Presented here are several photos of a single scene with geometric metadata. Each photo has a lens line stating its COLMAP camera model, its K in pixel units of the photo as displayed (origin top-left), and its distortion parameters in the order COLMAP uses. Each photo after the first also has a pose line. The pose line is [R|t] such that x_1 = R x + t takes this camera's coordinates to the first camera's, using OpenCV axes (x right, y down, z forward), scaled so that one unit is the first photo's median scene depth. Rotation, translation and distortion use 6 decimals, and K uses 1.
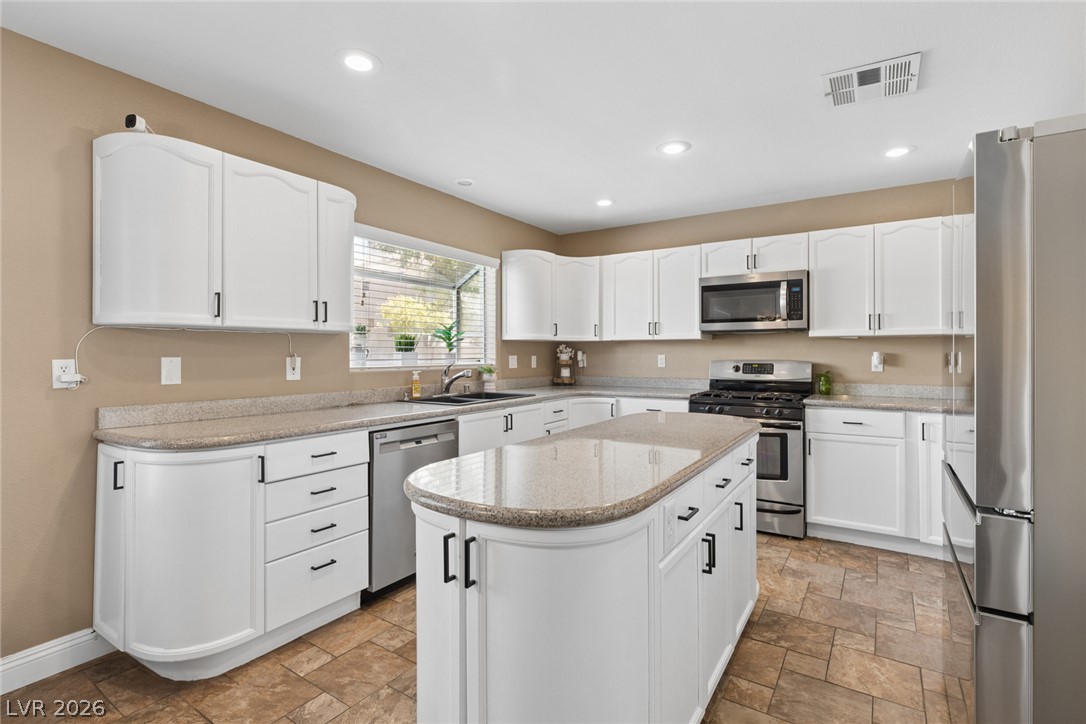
lens RADIAL K [[517.8, 0, 549.6], [0, 517.8, 353.8], [0, 0, 1]] dist [-0.000712, 0.000298]
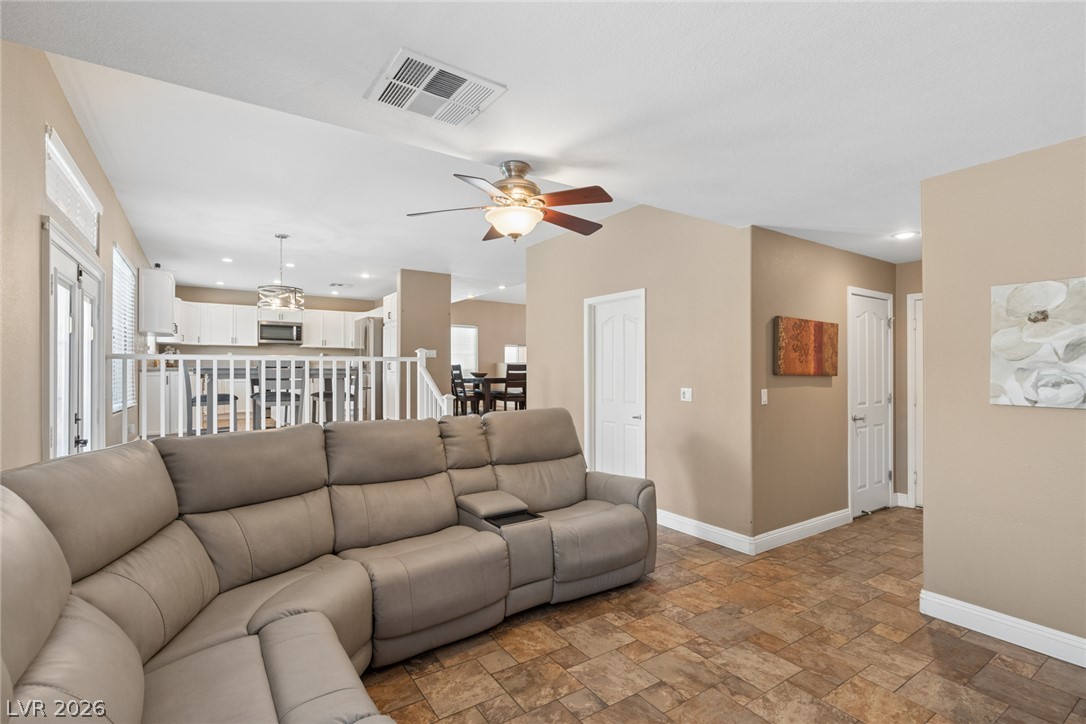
lens RADIAL K [[517.8, 0, 540.1], [0, 517.8, 366.0], [0, 0, 1]] dist [-0.000712, 0.000298]
pose [[0.405159, 0.005332, 0.914231, -1.364609], [-0.004382, 0.999983, -0.003890, 0.066827], [-0.914236, -0.002430, 0.405175, -1.152731]]
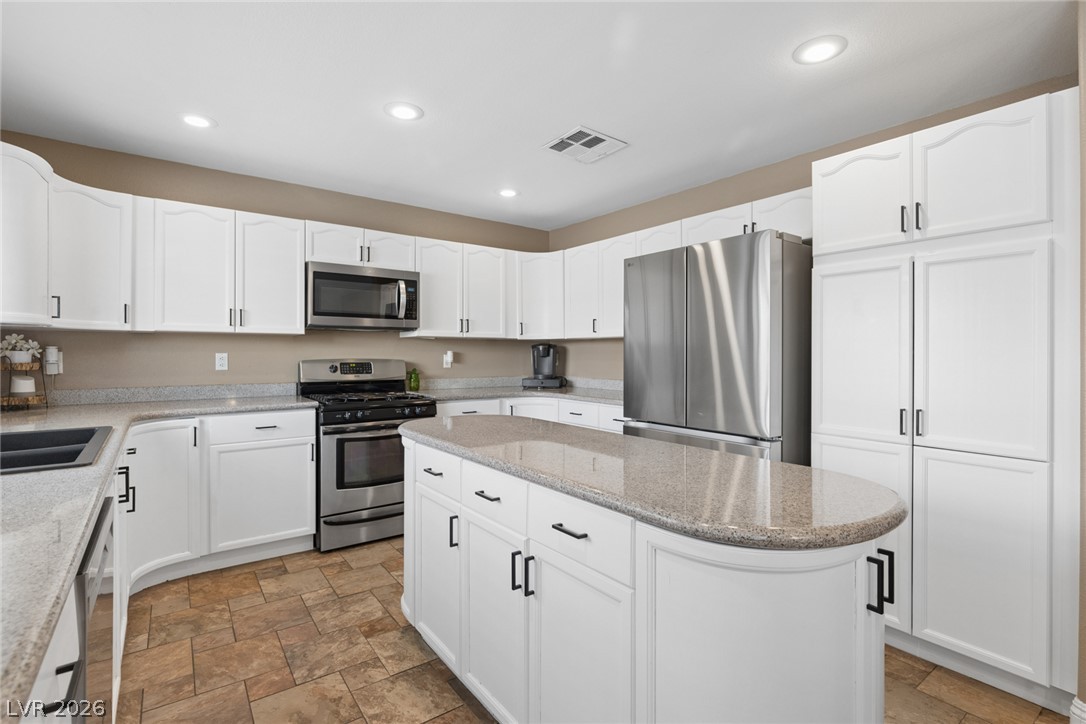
lens RADIAL K [[517.8, 0, 550.5], [0, 517.8, 361.7], [0, 0, 1]] dist [-0.000712, 0.000298]
pose [[0.347735, -0.016484, 0.937448, -0.352999], [-0.005784, 0.999789, 0.019725, -0.003708], [-0.937575, -0.012282, 0.347566, 0.346053]]
